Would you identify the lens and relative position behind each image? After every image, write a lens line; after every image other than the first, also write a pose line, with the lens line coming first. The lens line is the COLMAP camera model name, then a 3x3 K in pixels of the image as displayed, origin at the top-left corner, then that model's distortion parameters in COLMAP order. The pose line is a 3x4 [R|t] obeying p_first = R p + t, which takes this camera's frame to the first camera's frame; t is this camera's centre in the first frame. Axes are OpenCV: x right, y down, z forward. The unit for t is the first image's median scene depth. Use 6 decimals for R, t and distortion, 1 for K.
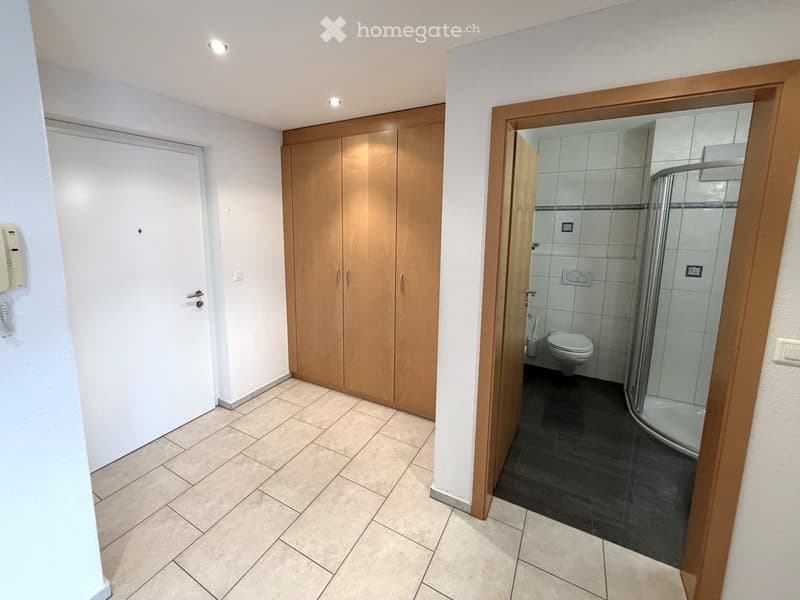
lens RADIAL K [[341.7, 0, 370.6], [0, 341.7, 272.1], [0, 0, 1]] dist [0.000880, 0.000094]
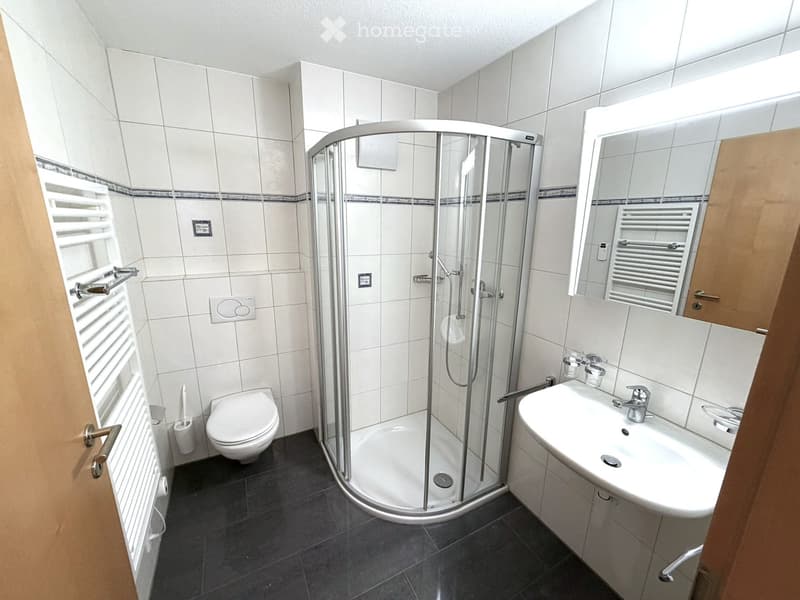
lens RADIAL K [[341.7, 0, 403.4], [0, 341.7, 299.7], [0, 0, 1]] dist [0.000880, 0.000094]
pose [[0.537411, -0.194494, 0.820586, 0.271548], [0.117872, 0.980814, 0.155275, -0.065579], [-0.835042, 0.013277, 0.550026, 0.412317]]
